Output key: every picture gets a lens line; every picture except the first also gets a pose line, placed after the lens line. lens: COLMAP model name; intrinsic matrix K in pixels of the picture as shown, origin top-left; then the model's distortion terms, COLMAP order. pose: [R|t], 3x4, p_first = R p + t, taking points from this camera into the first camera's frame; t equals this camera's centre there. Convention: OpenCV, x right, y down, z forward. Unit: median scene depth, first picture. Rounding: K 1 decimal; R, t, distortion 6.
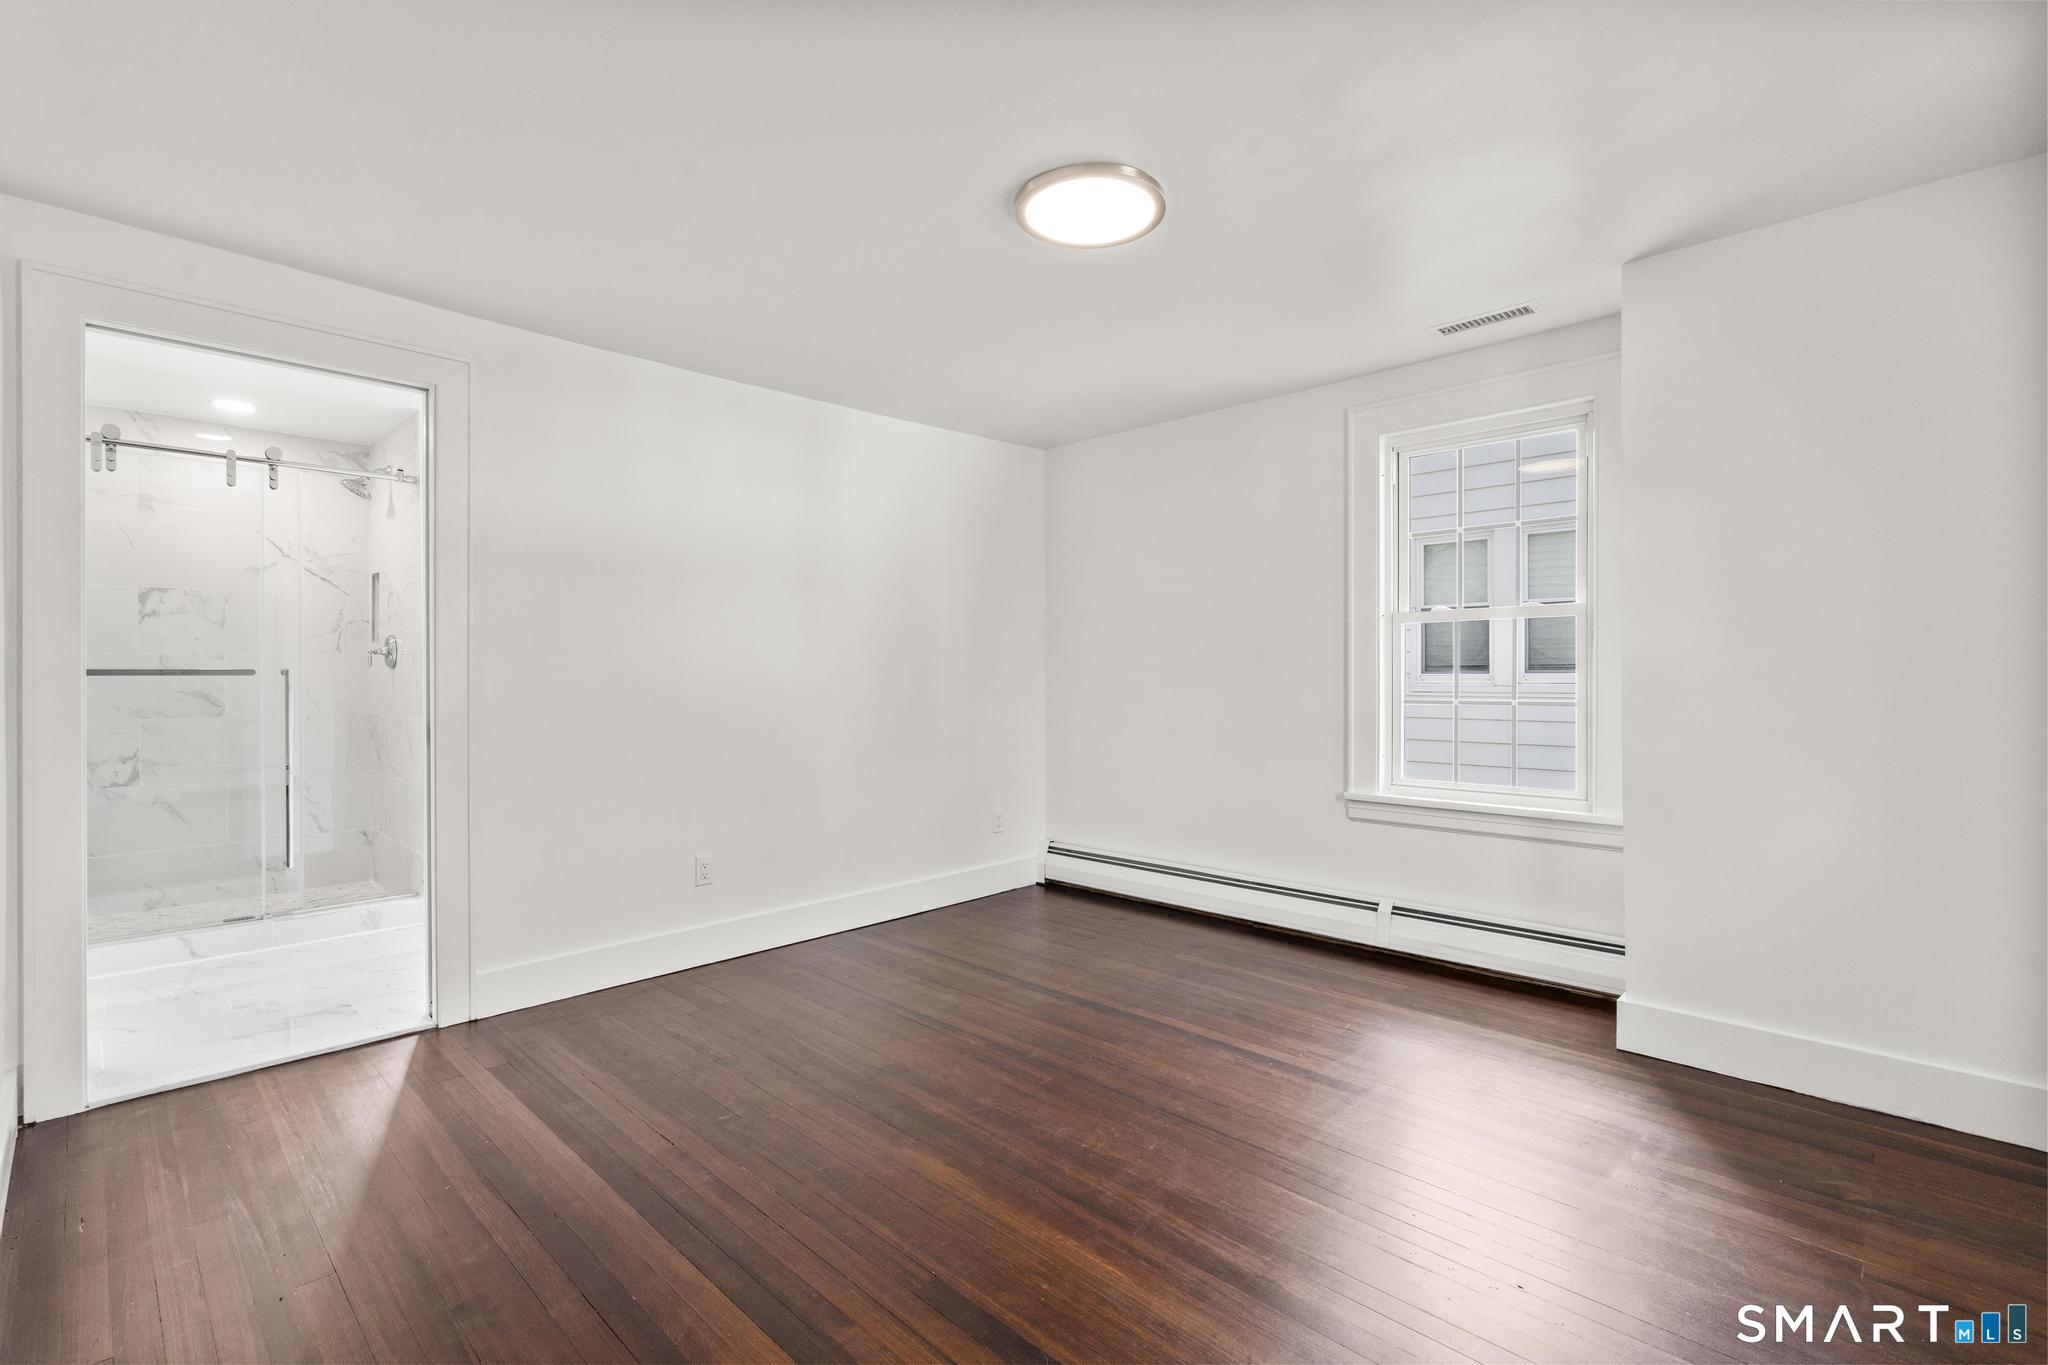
lens RADIAL K [[936.4, 0, 1017.4], [0, 936.4, 676.7], [0, 0, 1]] dist [-0.003725, -0.000293]
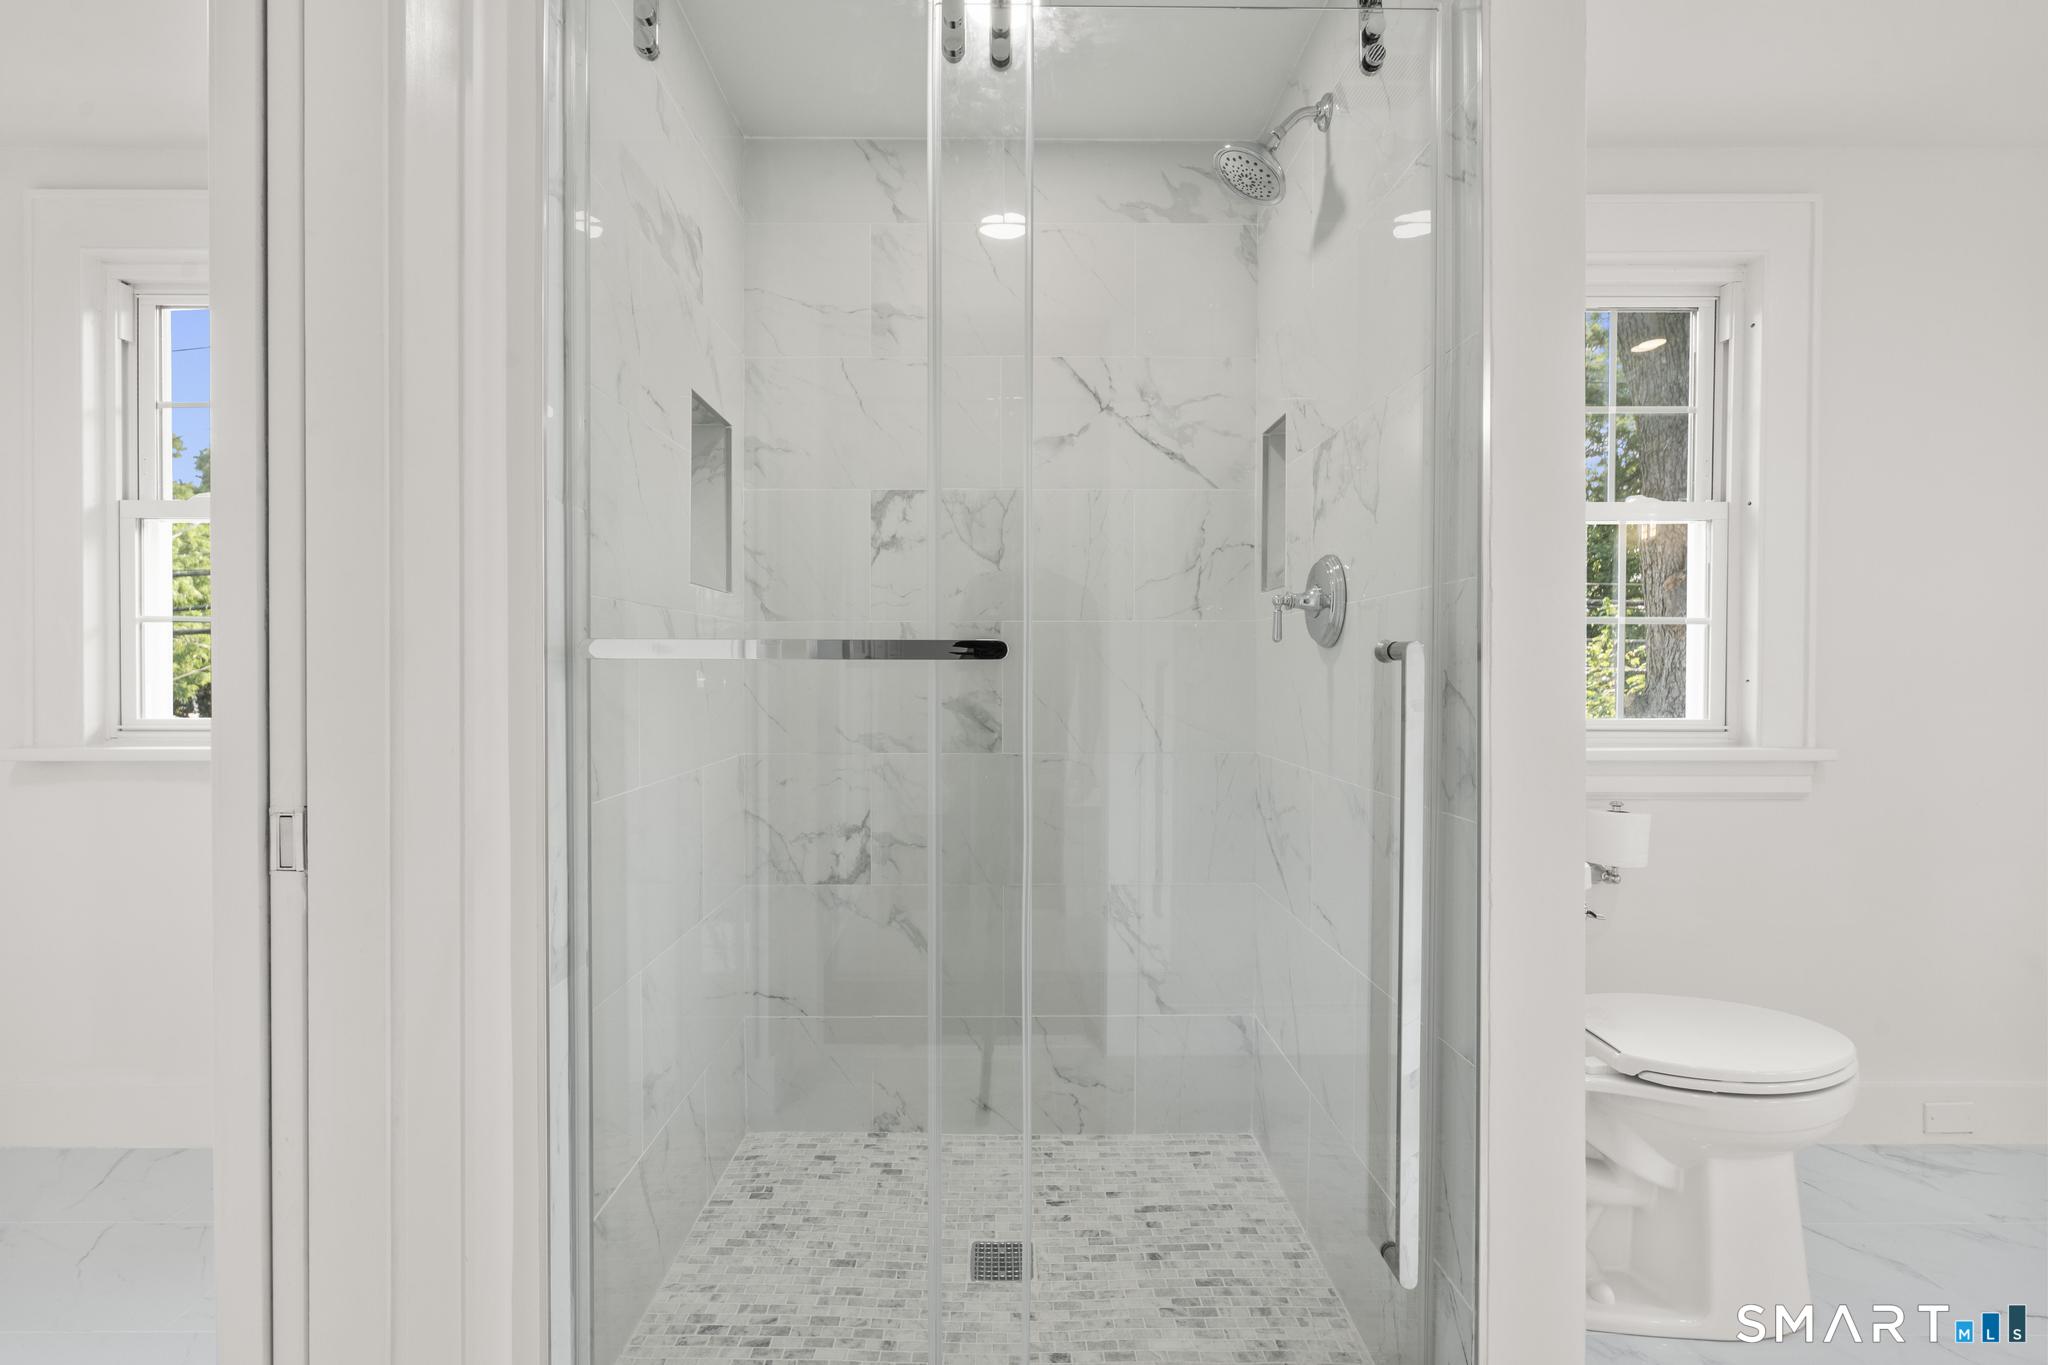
lens RADIAL K [[936.4, 0, 1021.2], [0, 936.4, 683.7], [0, 0, 1]] dist [-0.003725, -0.000293]
pose [[0.713000, 0.011613, -0.701068, -0.522849], [-0.008501, 0.999933, 0.007918, 0.003574], [0.701113, 0.000314, 0.713051, 0.688481]]
